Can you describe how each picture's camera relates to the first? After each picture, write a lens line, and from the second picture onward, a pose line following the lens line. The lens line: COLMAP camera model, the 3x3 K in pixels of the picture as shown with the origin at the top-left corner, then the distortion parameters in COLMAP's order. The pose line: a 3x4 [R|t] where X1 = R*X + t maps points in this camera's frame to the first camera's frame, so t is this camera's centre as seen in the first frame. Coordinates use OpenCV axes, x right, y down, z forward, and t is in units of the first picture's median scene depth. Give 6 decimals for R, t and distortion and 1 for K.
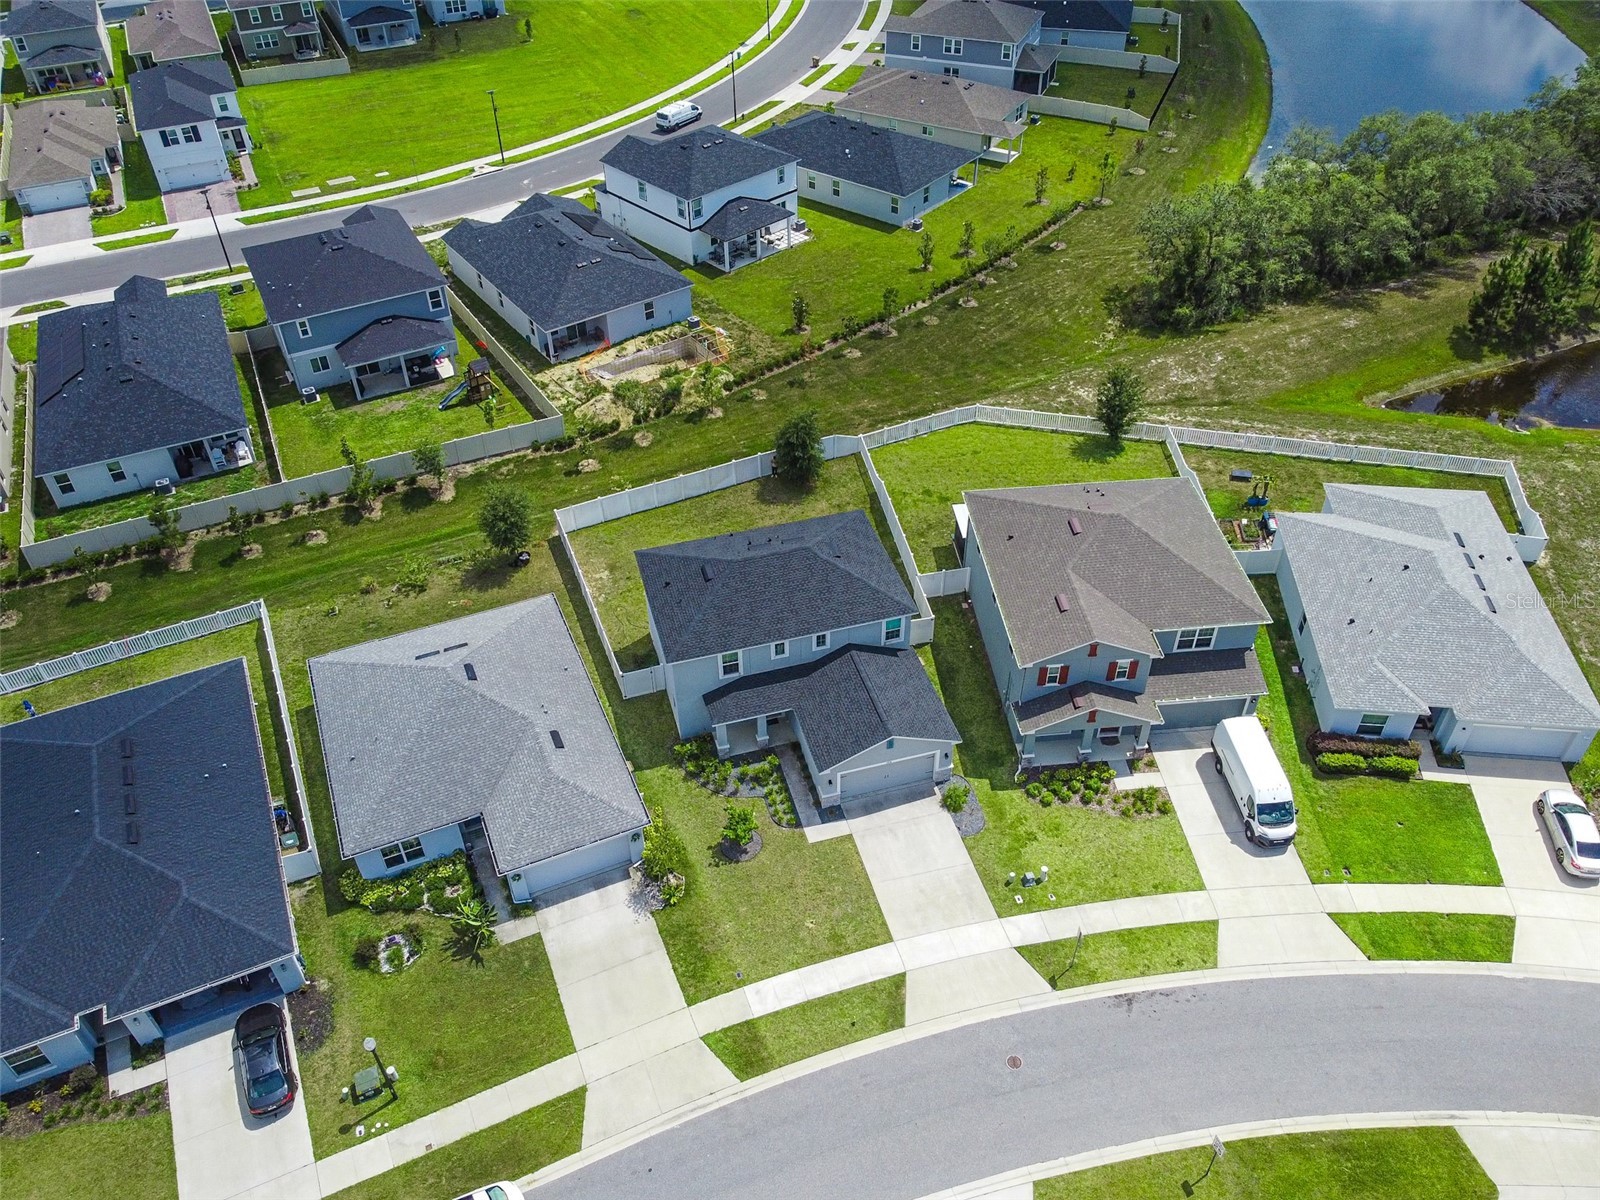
lens RADIAL K [[1221.9, 0, 796.2], [0, 1221.9, 596.7], [0, 0, 1]] dist [-0.006178, -0.001138]
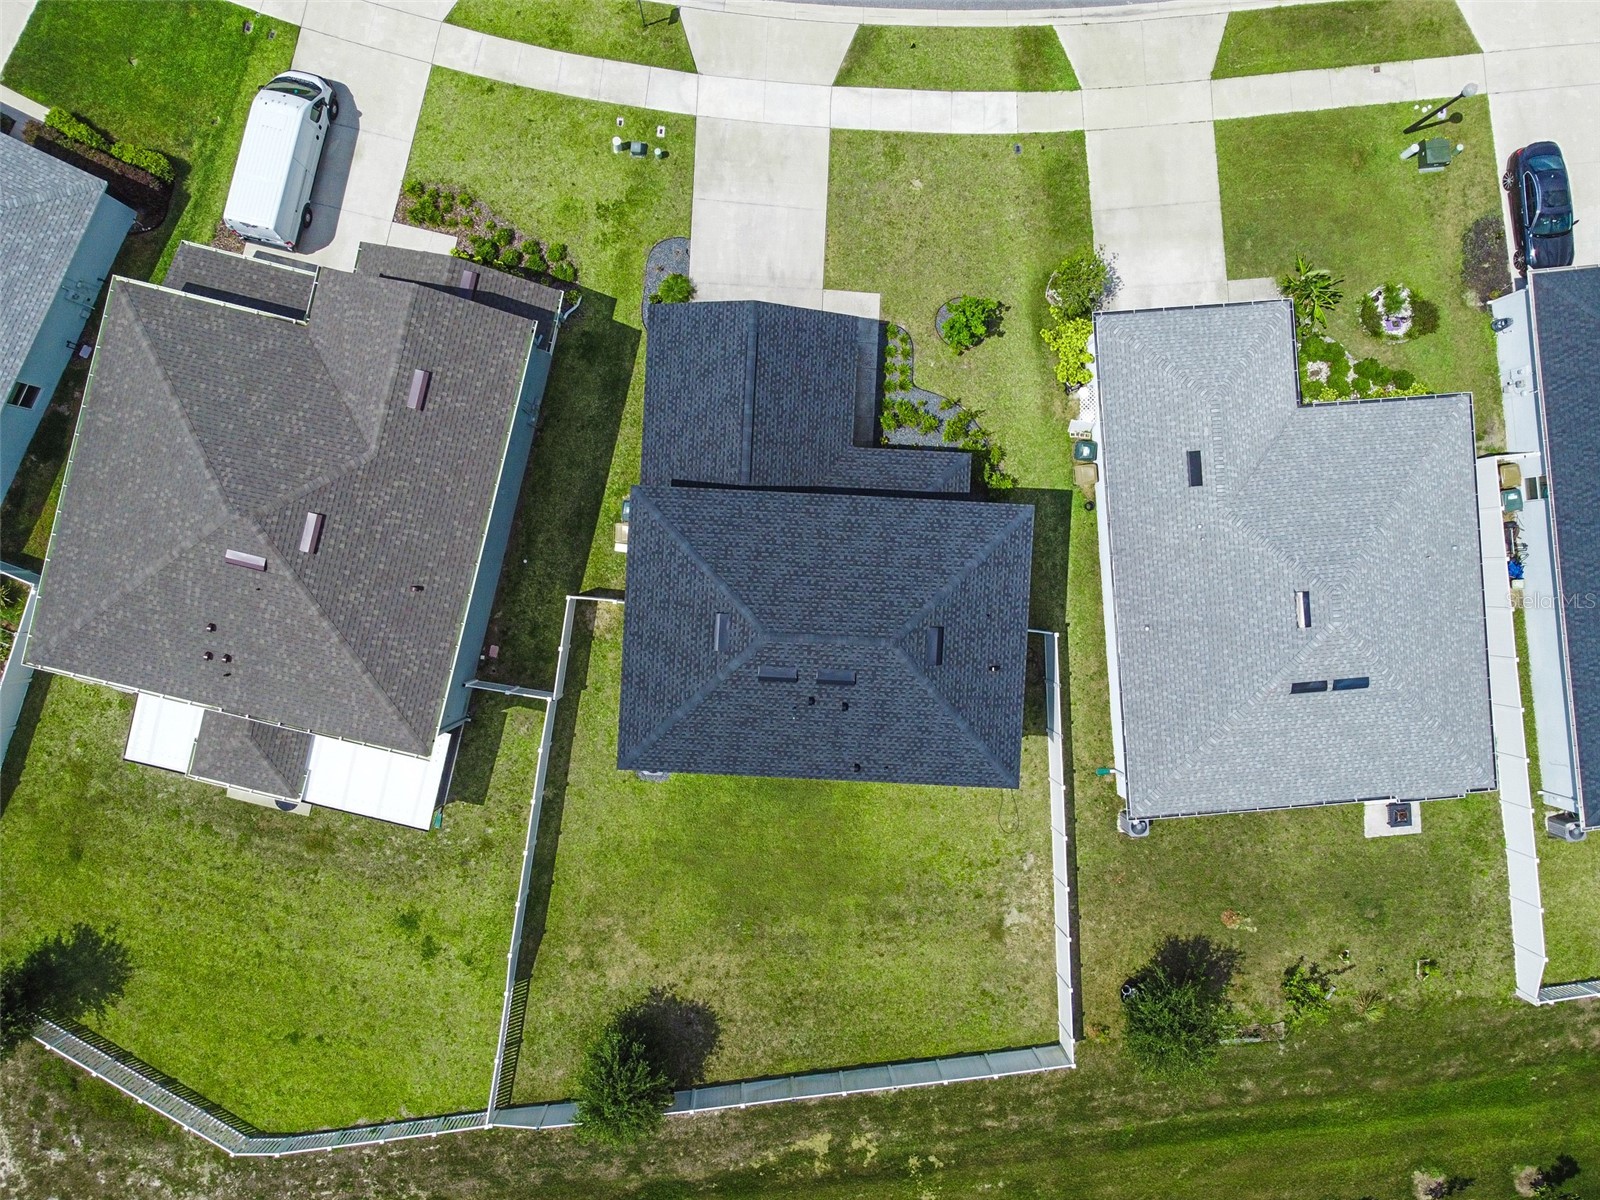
lens RADIAL K [[1217.1, 0, 796.2], [0, 1217.1, 597.8], [0, 0, 1]] dist [-0.010938, 0.001942]
pose [[-0.946609, -0.321837, -0.018783, 0.013162], [0.197807, -0.625834, 0.754456, -0.494731], [-0.254567, 0.710460, 0.656081, 0.623847]]
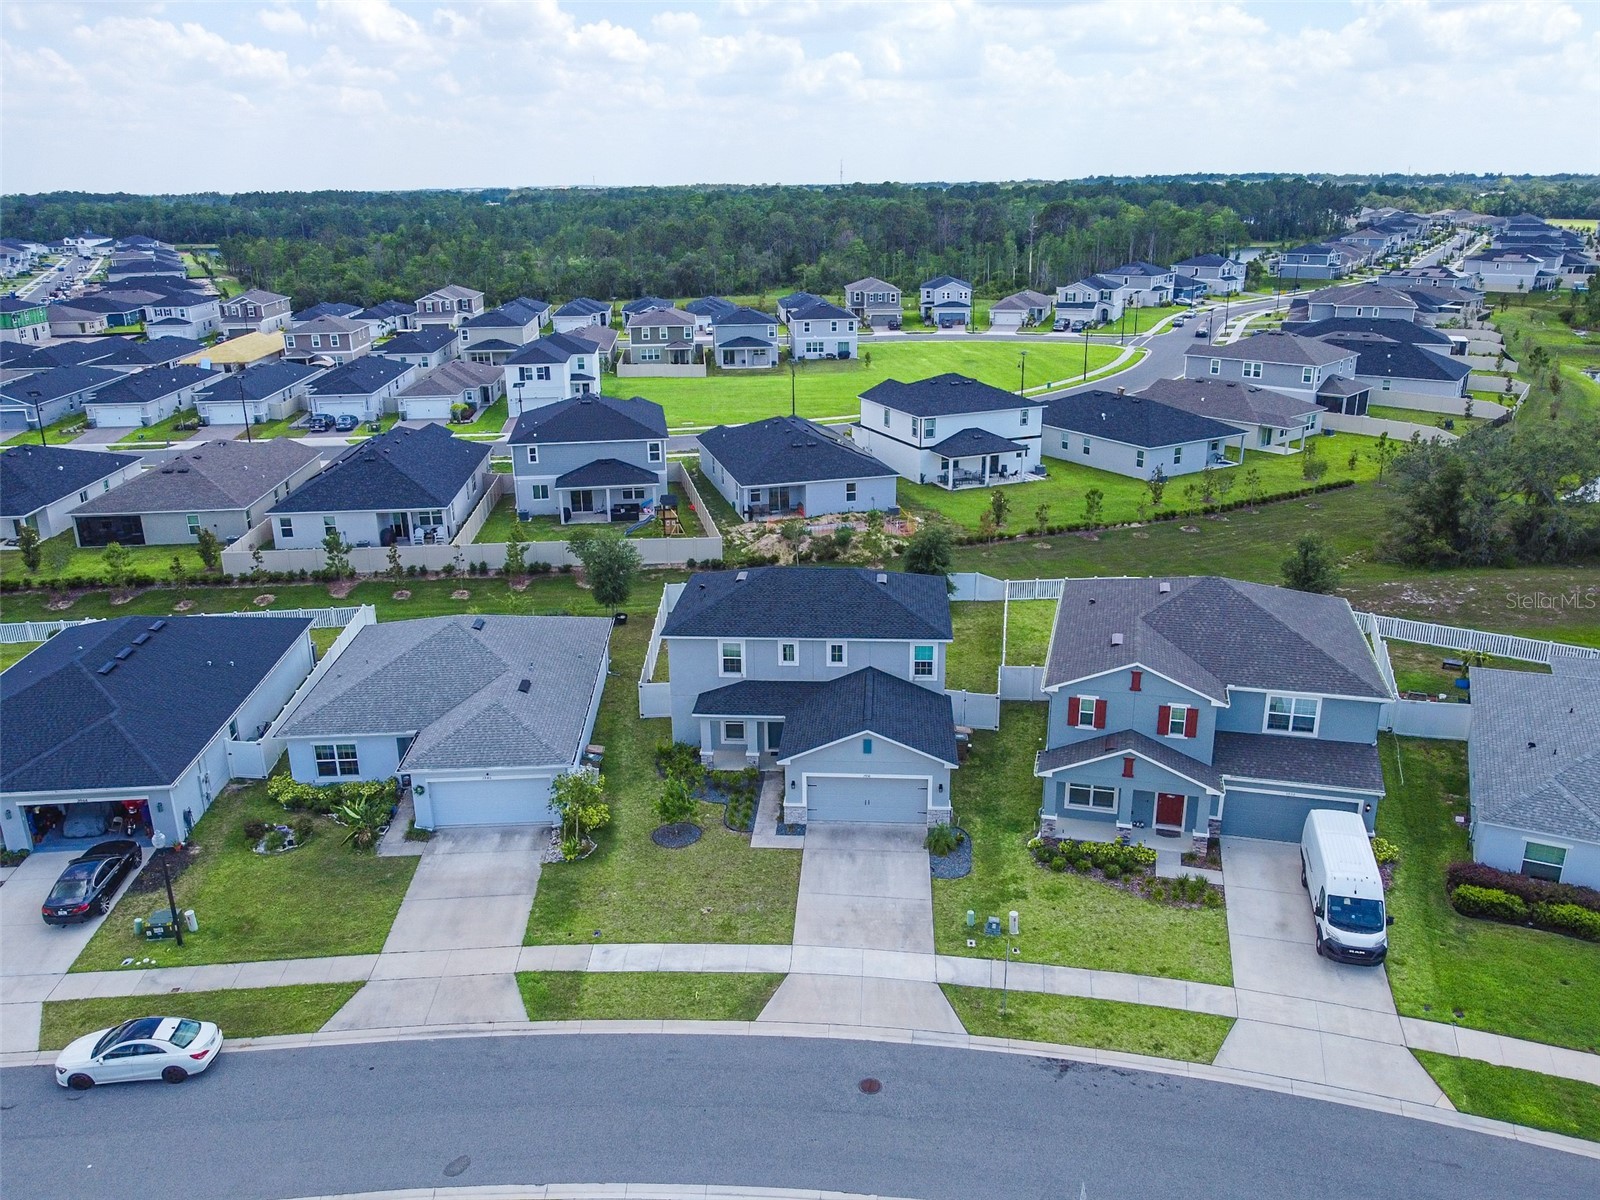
lens RADIAL K [[1221.9, 0, 796.2], [0, 1221.9, 596.7], [0, 0, 1]] dist [-0.006178, -0.001138]
pose [[0.938217, 0.114073, -0.326705, 0.283453], [-0.226712, 0.915897, -0.331263, 0.304555], [0.261440, 0.384864, 0.885172, 0.197847]]
